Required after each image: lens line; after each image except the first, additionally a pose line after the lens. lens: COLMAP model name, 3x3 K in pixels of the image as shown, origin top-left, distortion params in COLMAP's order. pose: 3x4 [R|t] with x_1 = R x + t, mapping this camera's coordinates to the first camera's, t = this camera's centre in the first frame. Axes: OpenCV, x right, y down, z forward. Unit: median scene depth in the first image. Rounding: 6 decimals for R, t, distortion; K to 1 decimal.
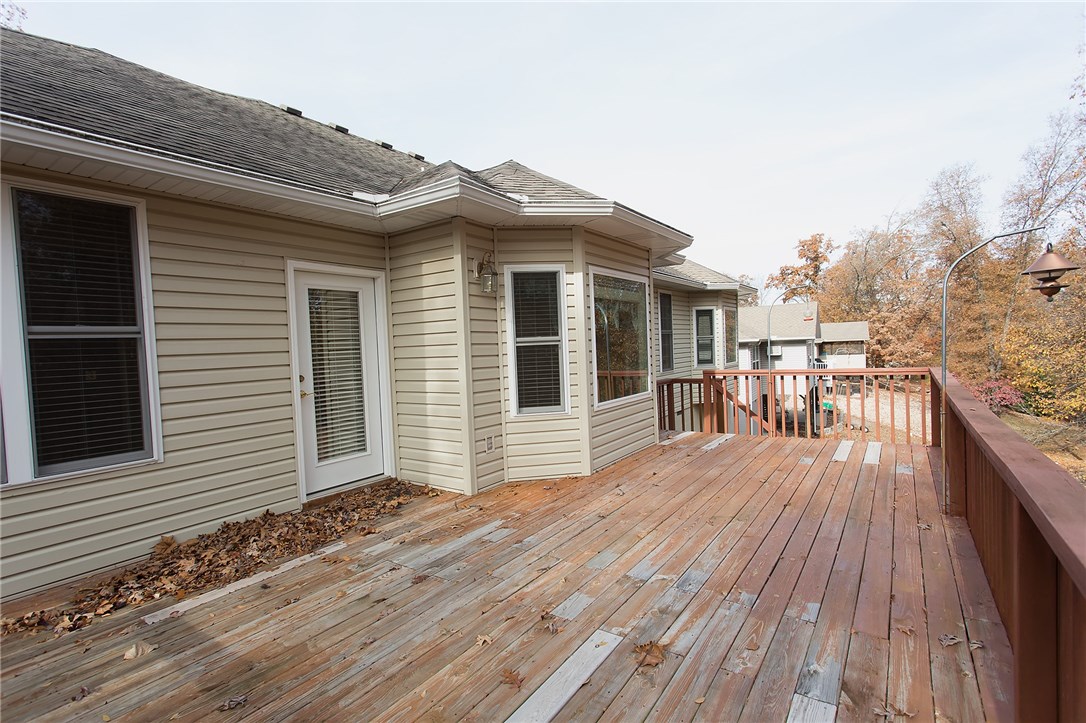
lens RADIAL K [[518.5, 0, 541.6], [0, 518.5, 367.6], [0, 0, 1]] dist [-0.000681, -0.000708]
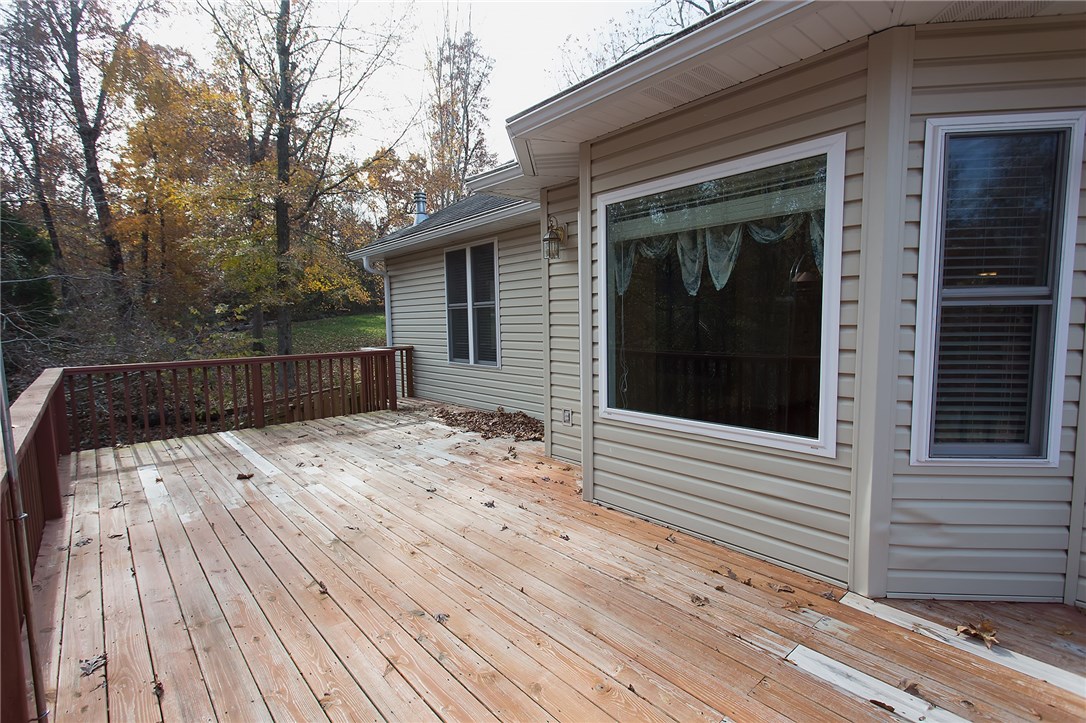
lens RADIAL K [[518.5, 0, 541.6], [0, 518.5, 367.6], [0, 0, 1]] dist [-0.000681, -0.000708]
pose [[-0.246132, 0.134671, -0.959835, 1.155461], [-0.011589, 0.989820, 0.141850, -0.111919], [0.969167, 0.046038, -0.242066, 1.651616]]
